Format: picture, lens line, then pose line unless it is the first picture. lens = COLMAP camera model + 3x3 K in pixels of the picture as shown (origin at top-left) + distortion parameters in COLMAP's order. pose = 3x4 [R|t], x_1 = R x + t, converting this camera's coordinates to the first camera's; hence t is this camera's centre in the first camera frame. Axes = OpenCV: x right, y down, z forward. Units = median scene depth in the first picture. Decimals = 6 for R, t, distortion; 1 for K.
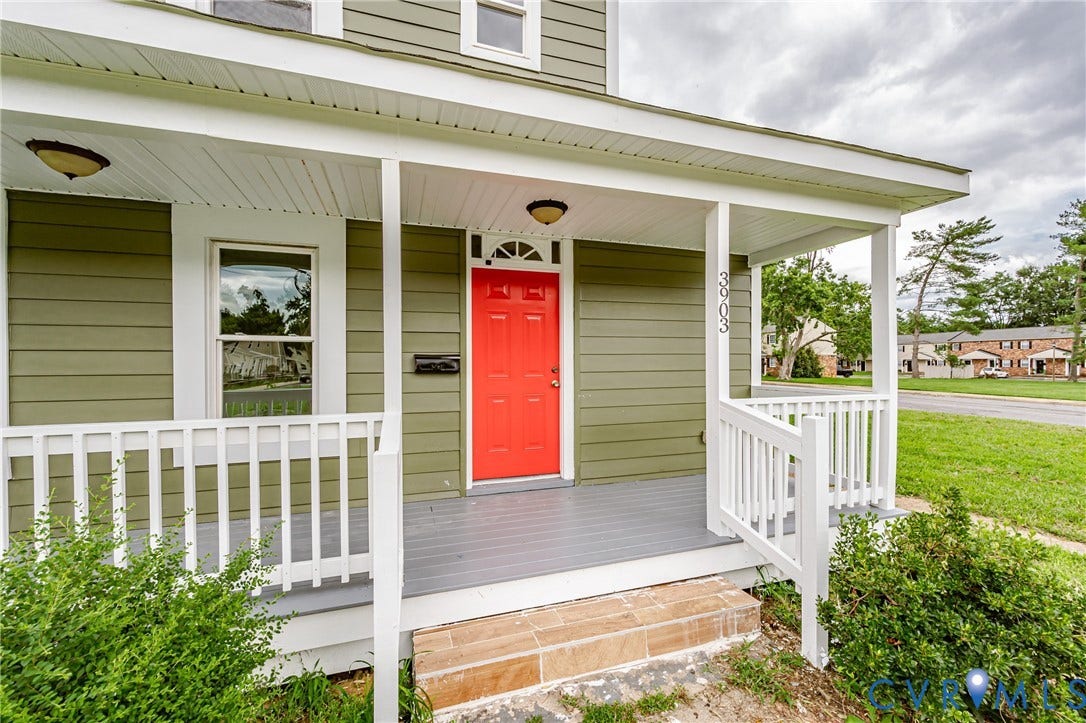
lens RADIAL K [[435.6, 0, 543.1], [0, 435.6, 358.9], [0, 0, 1]] dist [0.000378, -0.000315]
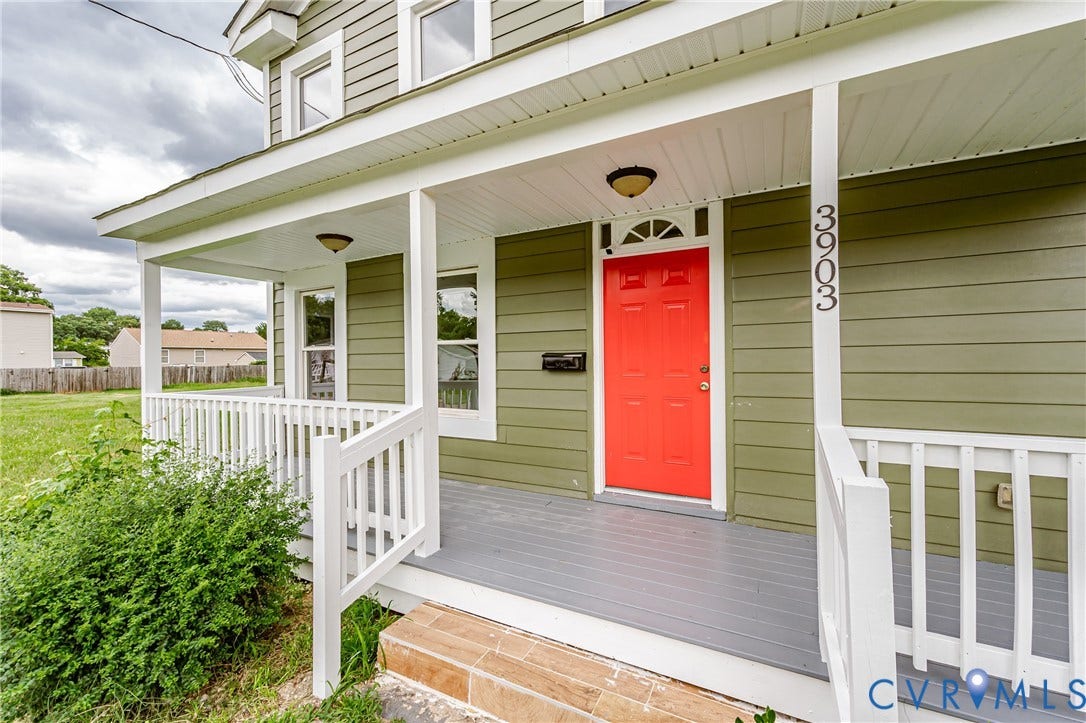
lens RADIAL K [[435.6, 0, 543.1], [0, 435.6, 358.9], [0, 0, 1]] dist [0.000378, -0.000315]
pose [[0.700049, -0.001668, -0.714093, 0.427323], [0.011957, 0.999884, 0.009387, -0.005848], [0.713994, -0.015110, 0.699988, 0.253051]]
